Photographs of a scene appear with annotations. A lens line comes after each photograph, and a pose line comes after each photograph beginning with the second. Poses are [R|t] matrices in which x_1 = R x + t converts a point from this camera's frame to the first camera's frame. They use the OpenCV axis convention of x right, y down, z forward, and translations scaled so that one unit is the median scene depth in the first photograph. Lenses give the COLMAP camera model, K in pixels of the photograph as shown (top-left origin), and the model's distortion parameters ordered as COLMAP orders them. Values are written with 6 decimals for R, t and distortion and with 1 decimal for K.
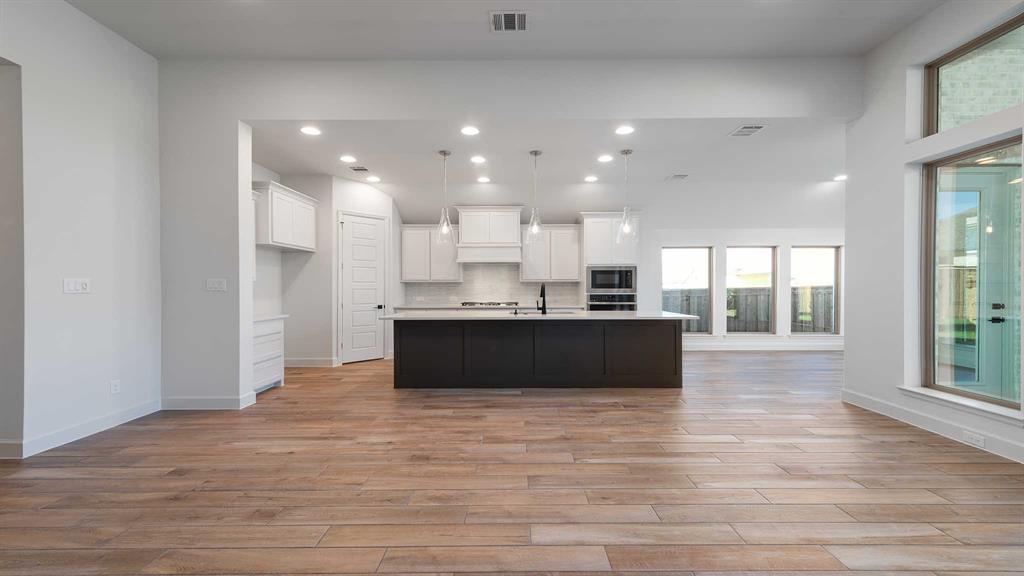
lens RADIAL K [[400.7, 0, 517.5], [0, 400.7, 288.0], [0, 0, 1]] dist [0.008457, -0.001761]
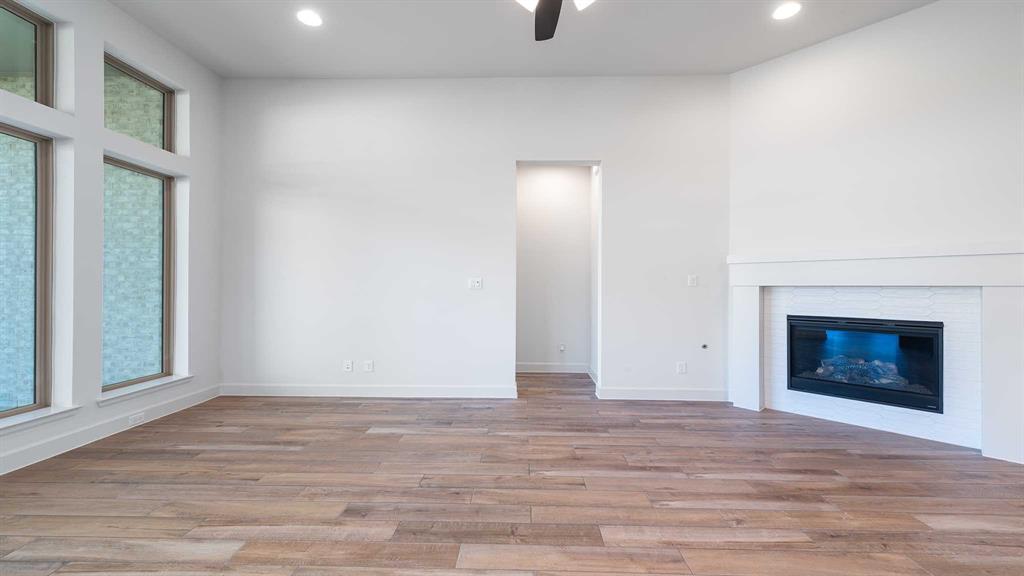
lens RADIAL K [[400.7, 0, 511.3], [0, 400.7, 282.3], [0, 0, 1]] dist [0.008457, -0.001761]
pose [[-0.999294, -0.000308, 0.037561, 0.015604], [-0.000469, 0.999991, -0.004284, -0.002602], [-0.037559, -0.004299, -0.999285, 0.569078]]
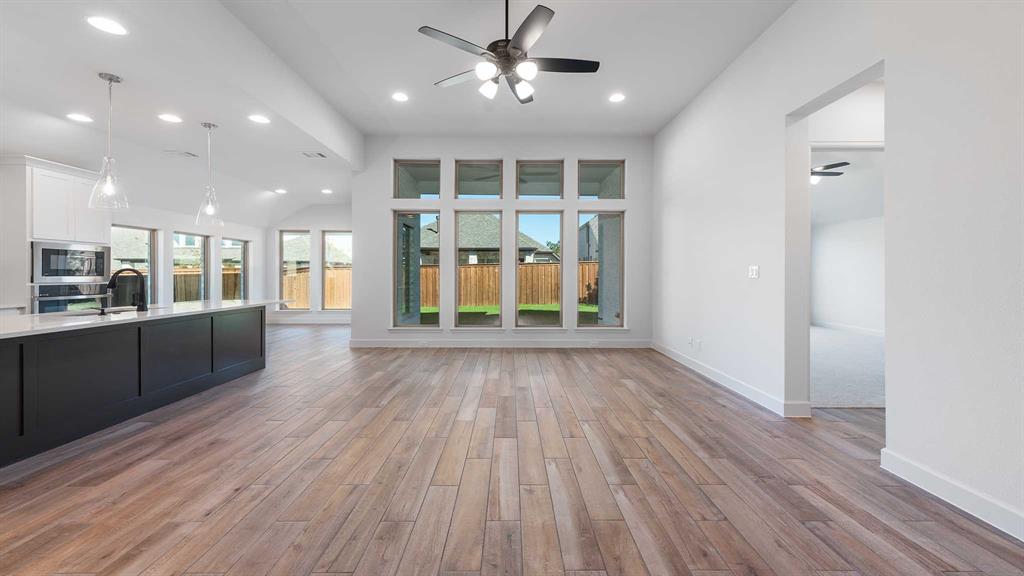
lens RADIAL K [[400.7, 0, 518.6], [0, 400.7, 275.6], [0, 0, 1]] dist [0.008457, -0.001761]
pose [[-0.013759, -0.000538, 0.999905, -0.513269], [0.001221, 0.999999, 0.000554, 0.000354], [-0.999905, 0.001228, -0.013758, 0.246970]]
